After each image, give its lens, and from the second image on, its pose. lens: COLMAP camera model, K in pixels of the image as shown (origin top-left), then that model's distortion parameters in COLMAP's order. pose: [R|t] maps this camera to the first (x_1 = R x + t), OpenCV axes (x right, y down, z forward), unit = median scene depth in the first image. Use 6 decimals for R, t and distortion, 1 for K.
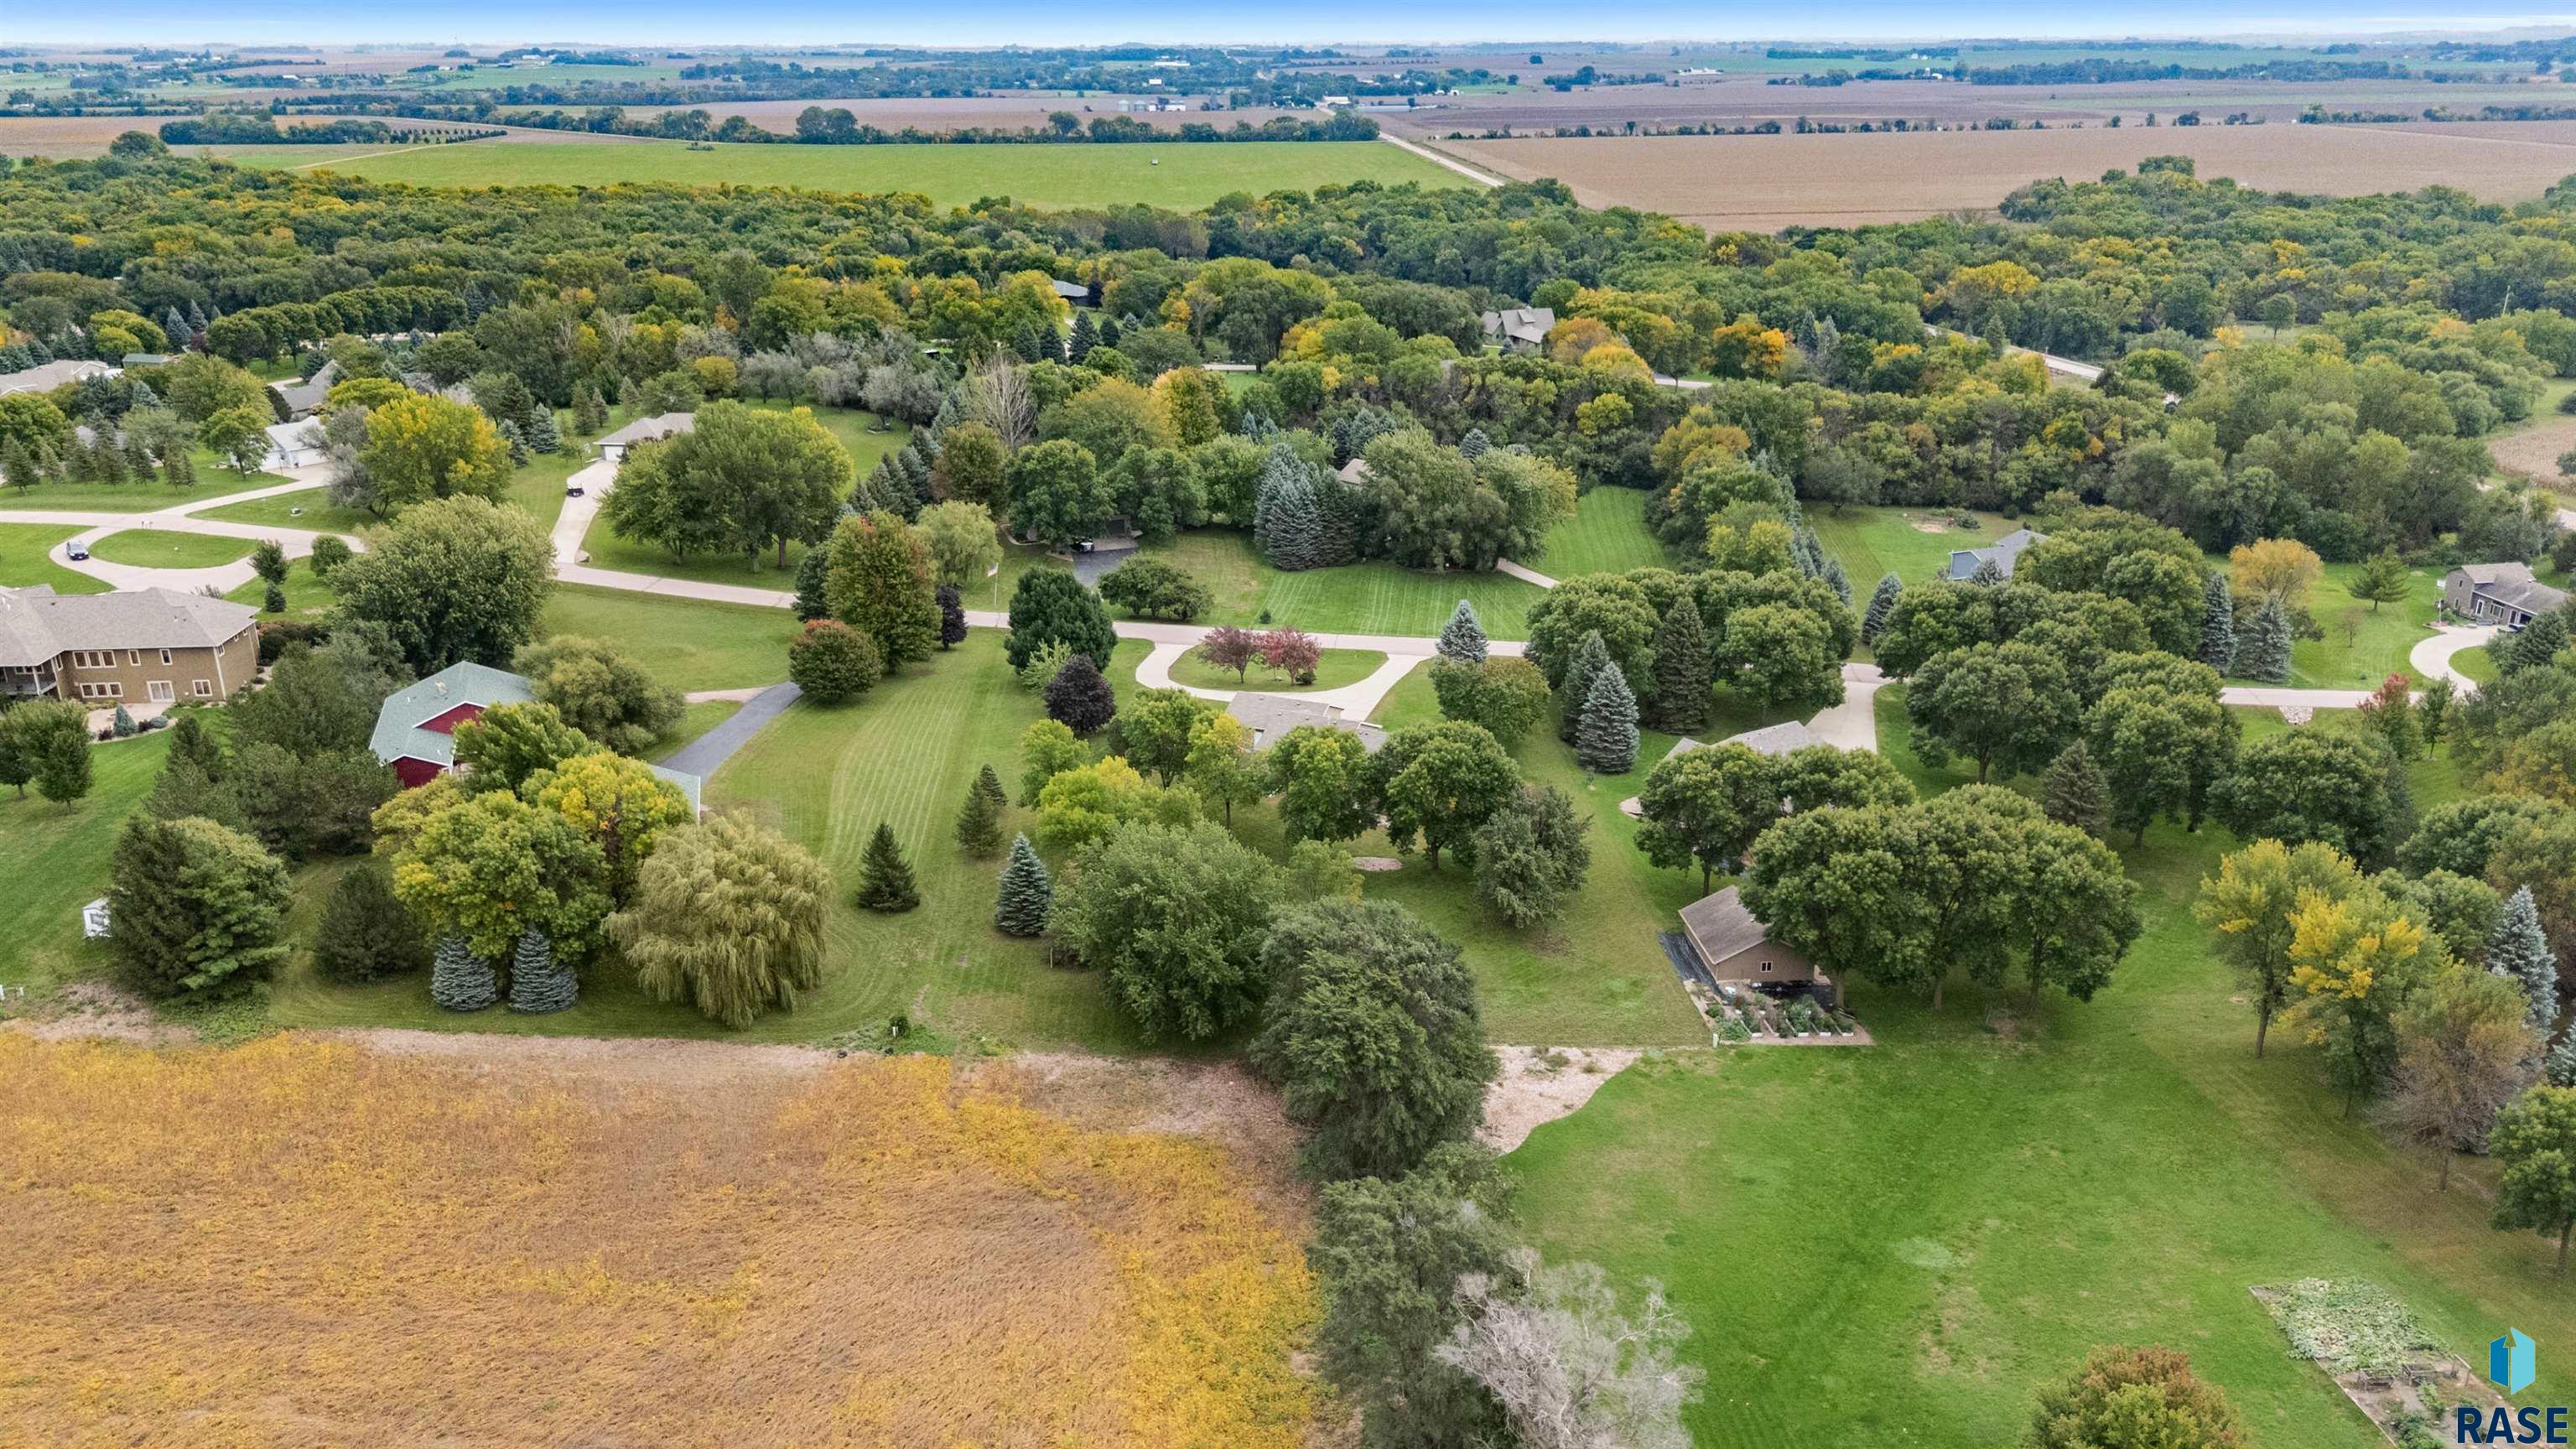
lens RADIAL K [[1884.3, 0, 1288.0], [0, 1884.3, 724.5], [0, 0, 1]] dist [0.086330, -0.094758]
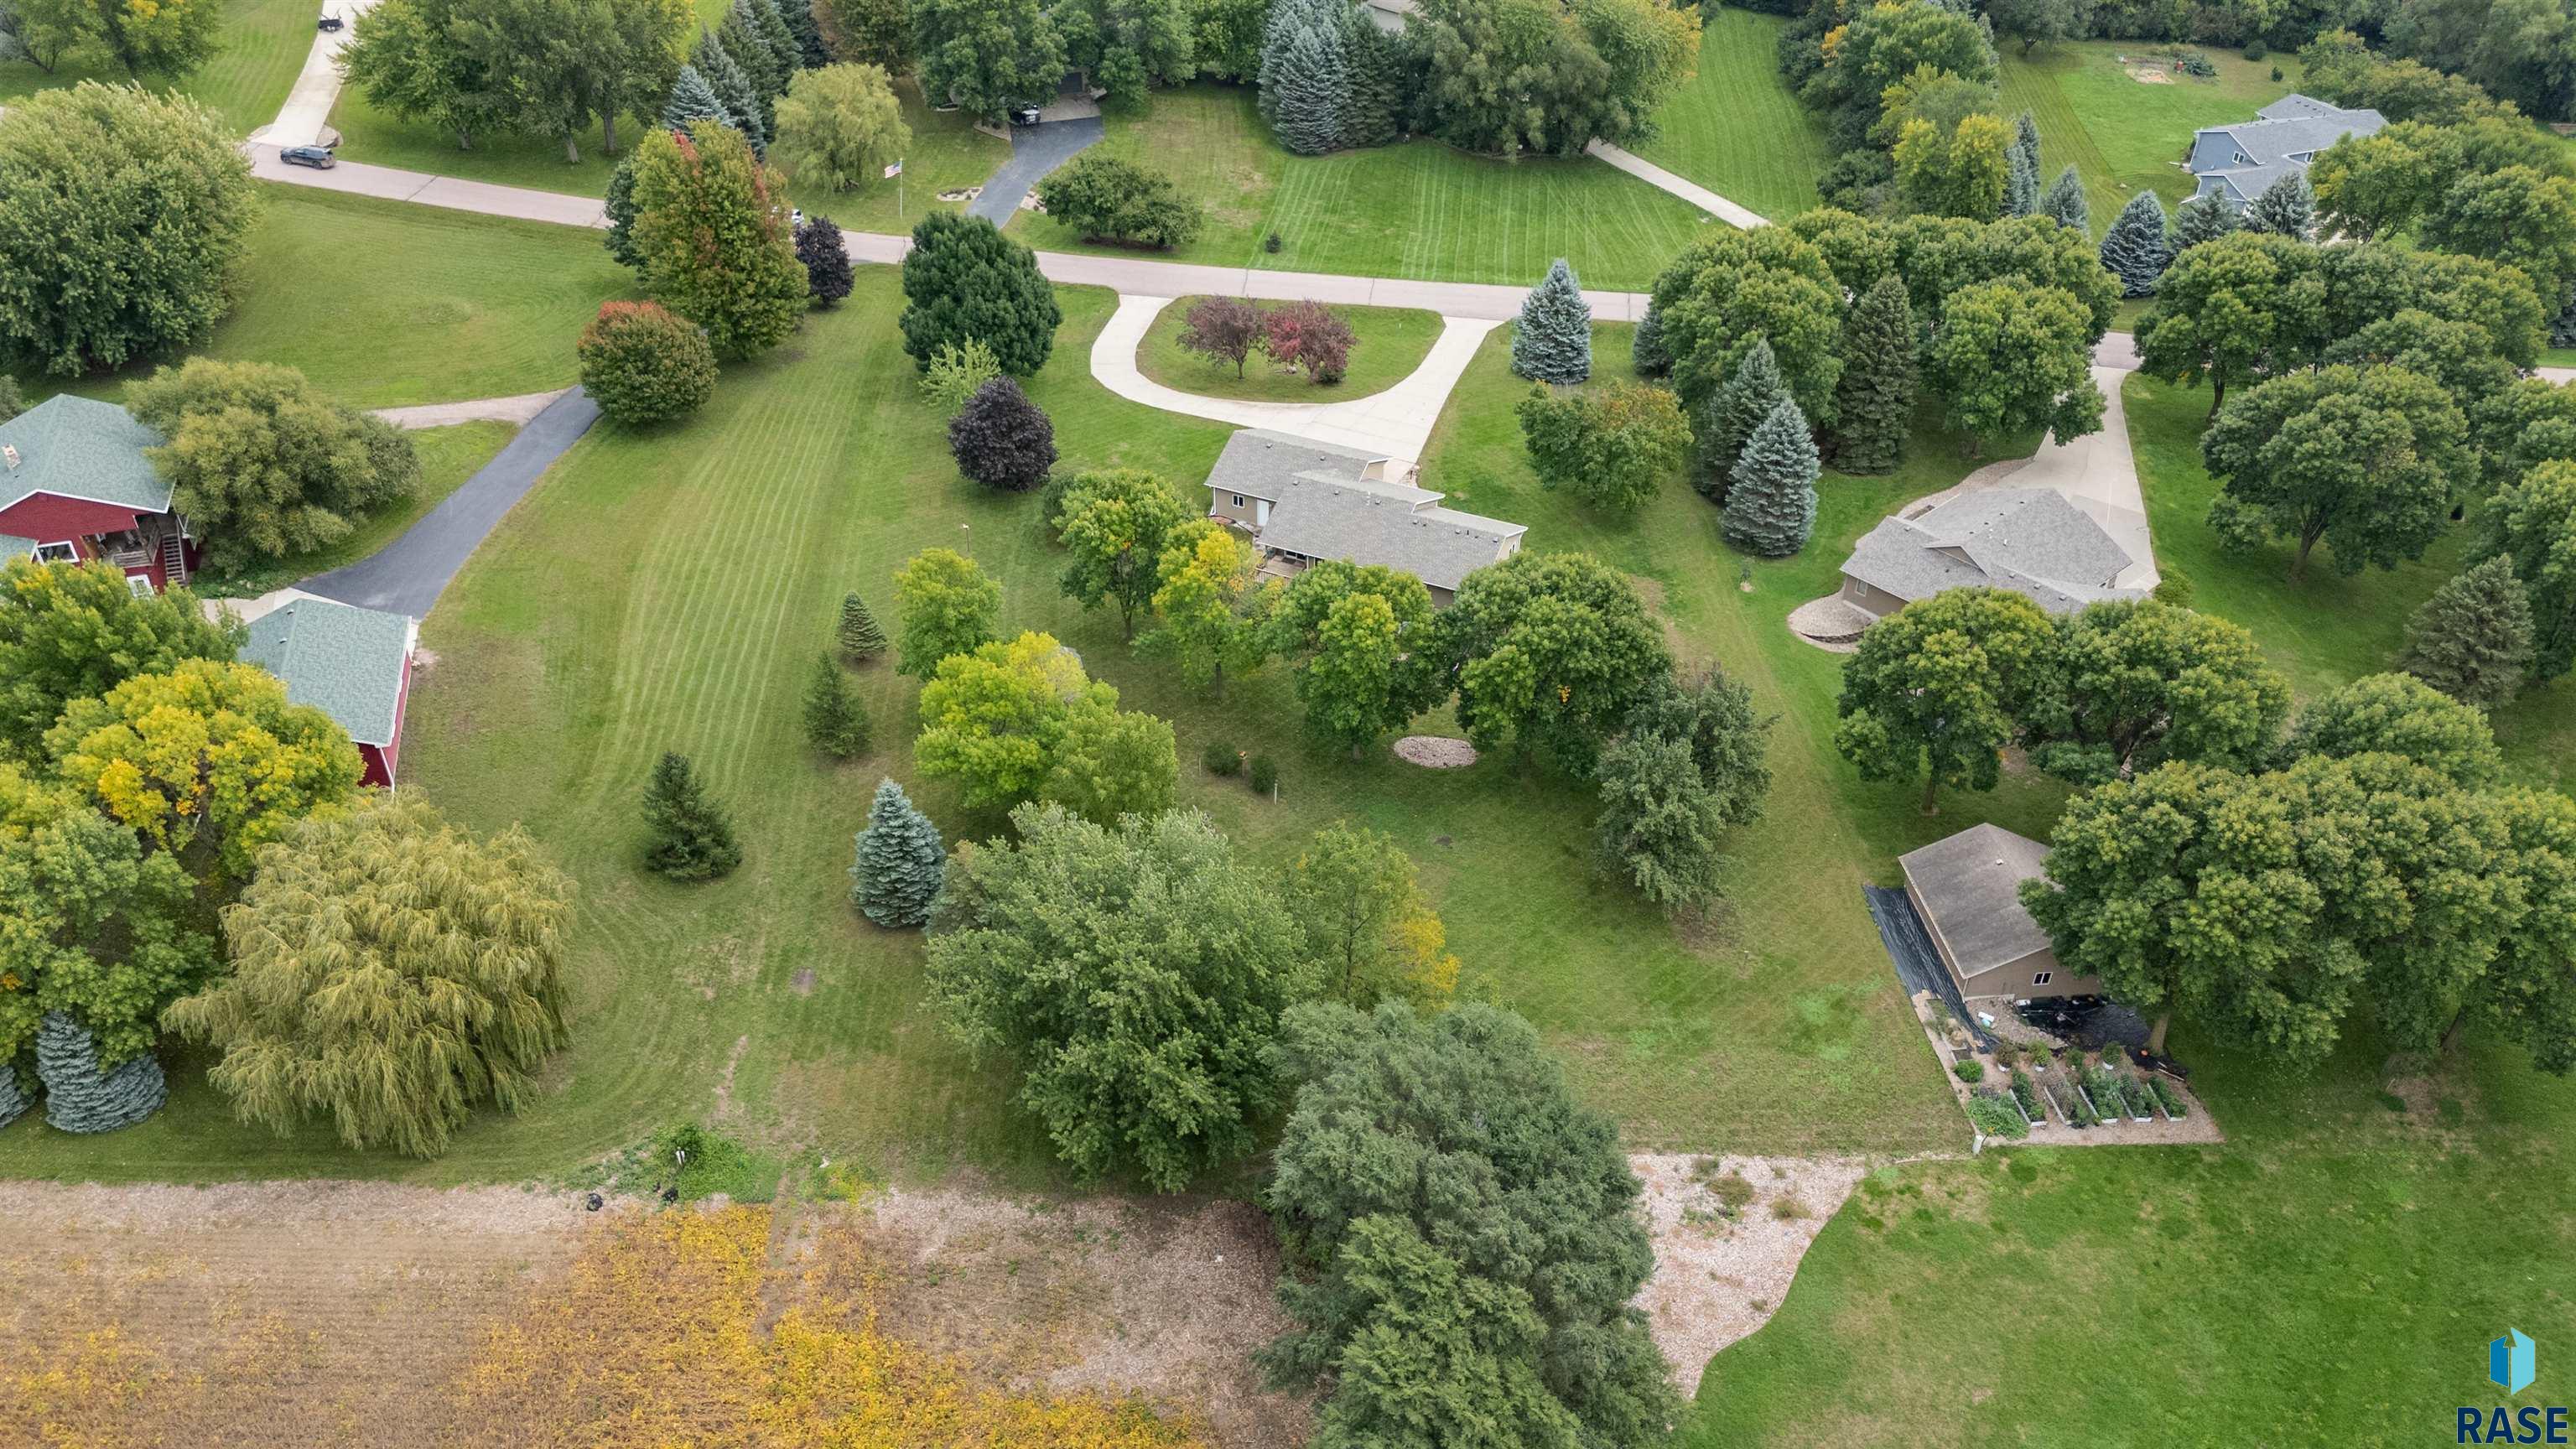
lens RADIAL K [[1900.6, 0, 1288.0], [0, 1900.6, 724.5], [0, 0, 1]] dist [0.057610, -0.045845]
pose [[0.999949, 0.010022, 0.001302, -0.006922], [-0.009984, 0.959705, 0.280834, -0.110255], [0.001565, -0.280832, 0.959756, 0.311963]]
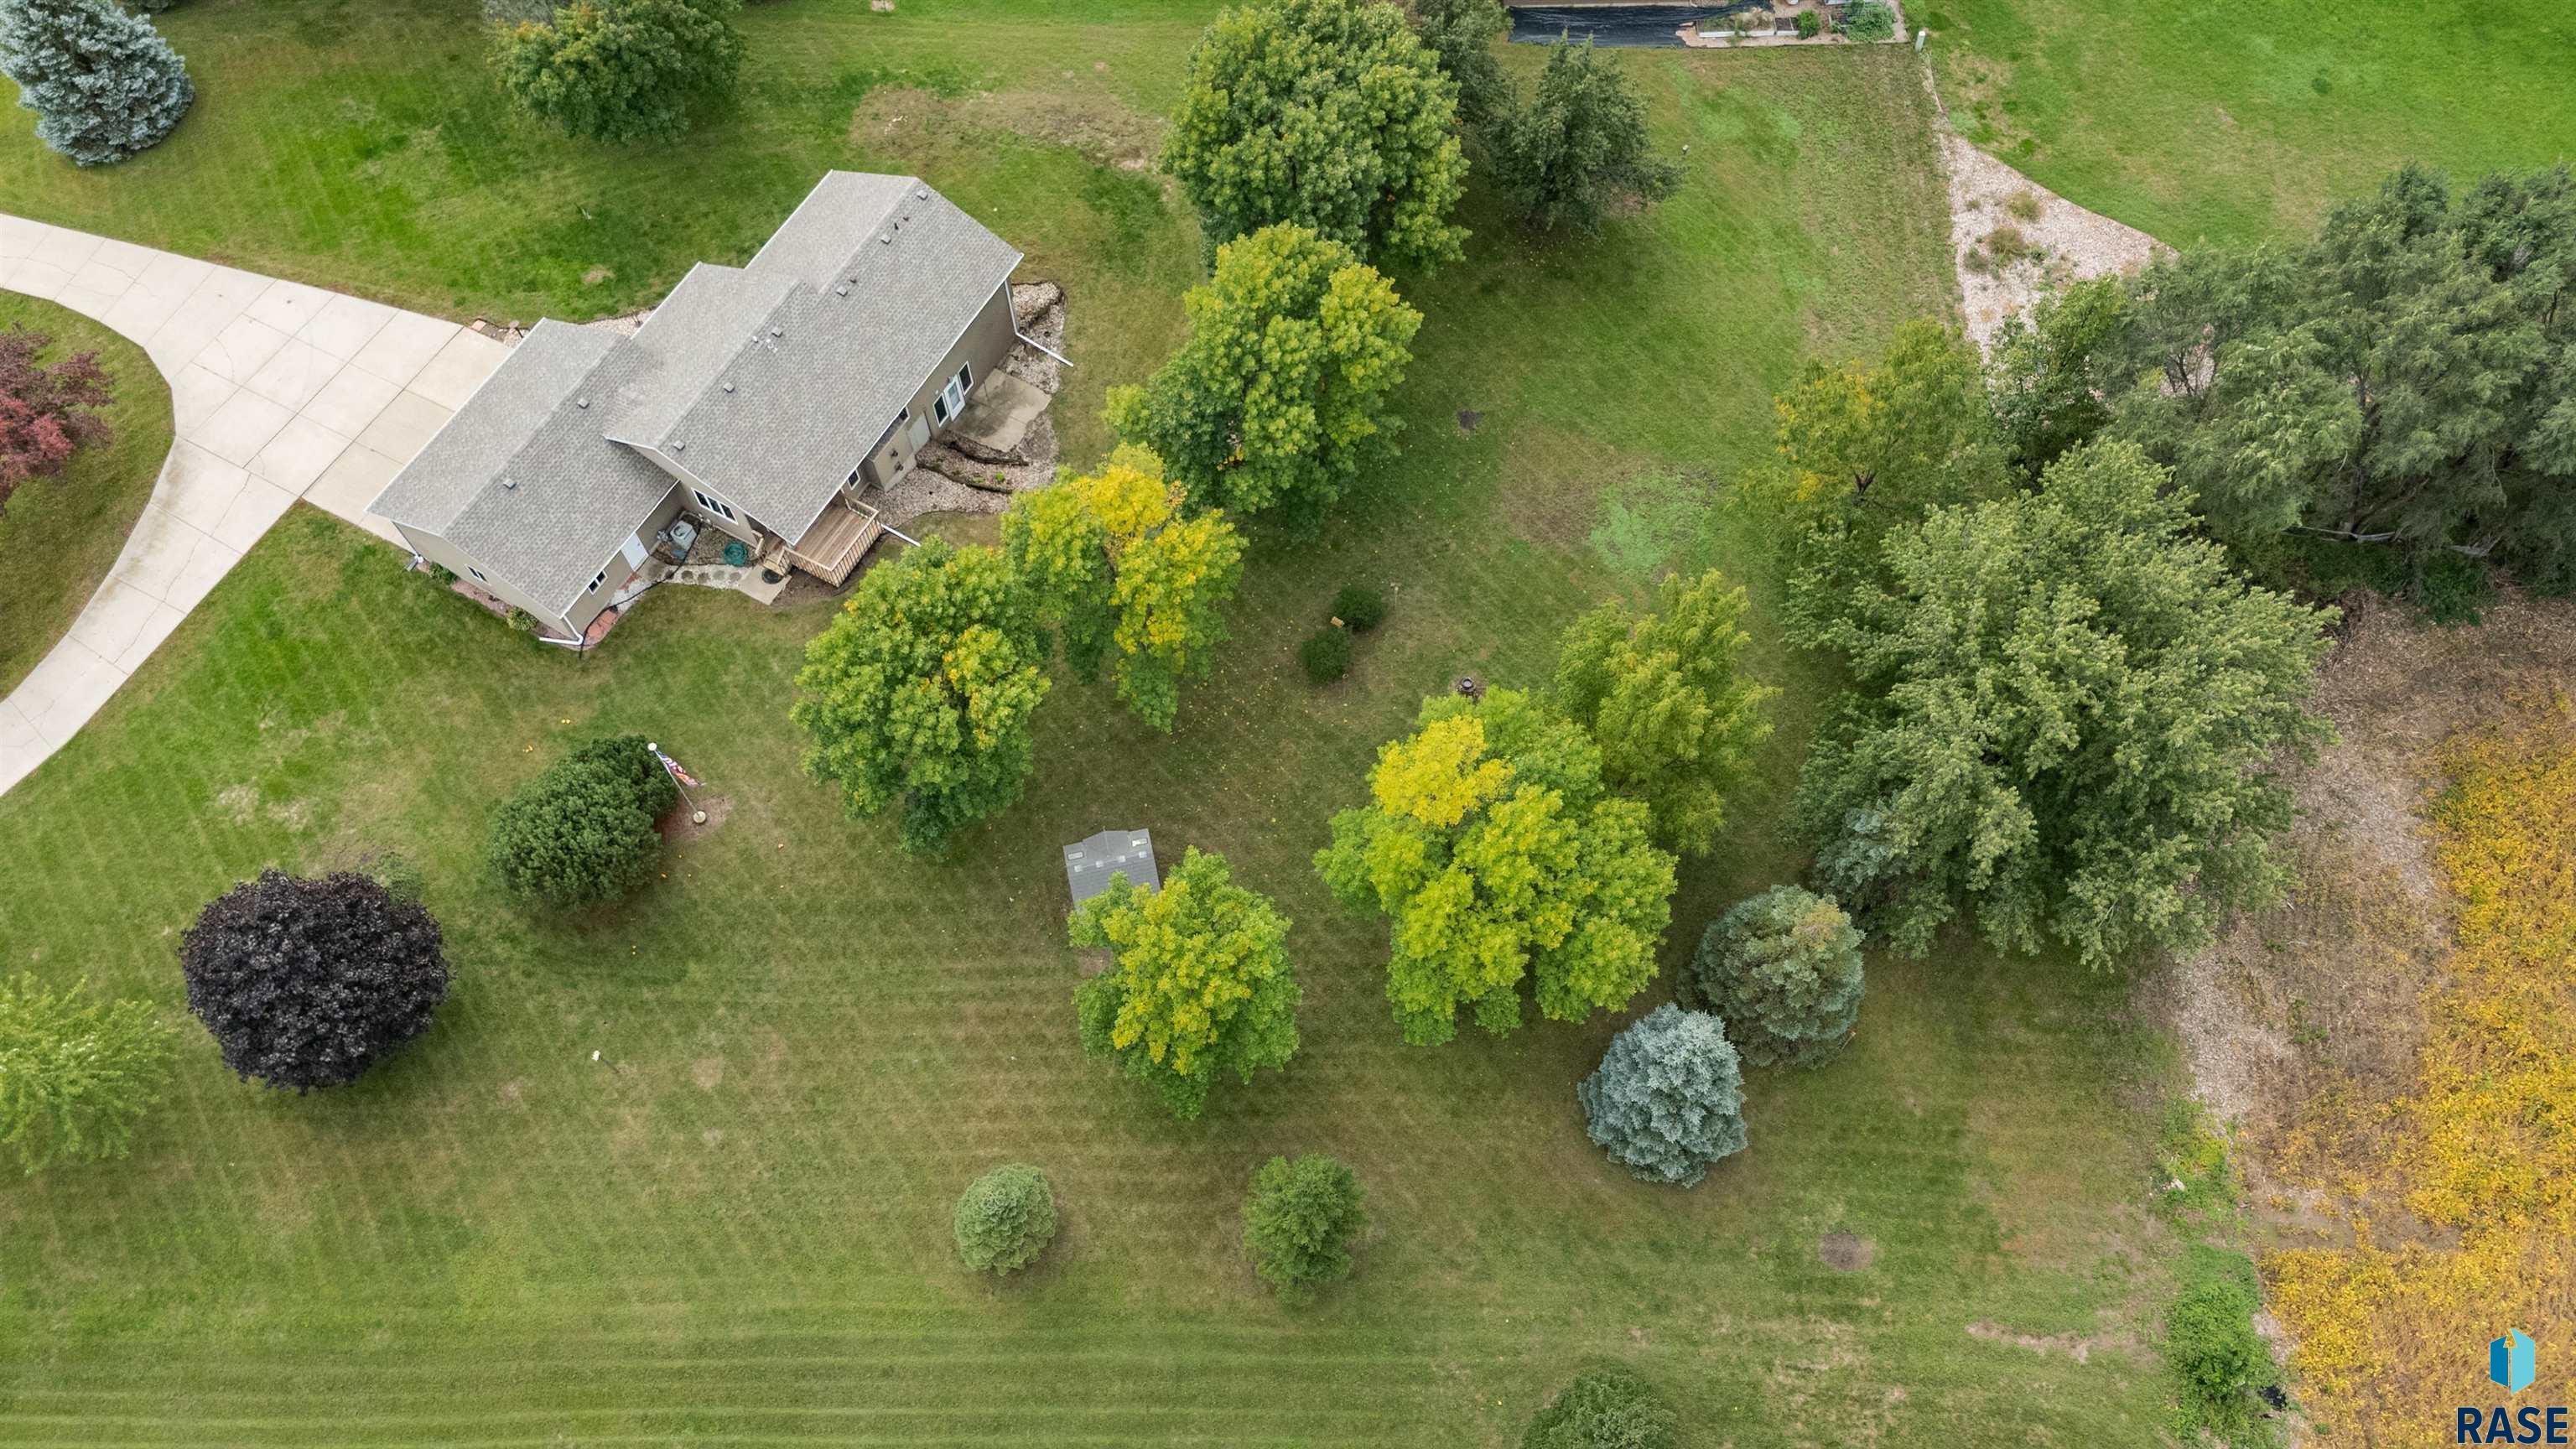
lens RADIAL K [[1884.3, 0, 1288.0], [0, 1884.3, 724.5], [0, 0, 1]] dist [0.086330, -0.094758]
pose [[0.079593, -0.885634, 0.457513, -0.208311], [0.350014, 0.454575, 0.819055, -0.238679], [-0.933357, 0.094945, 0.346166, 0.742034]]
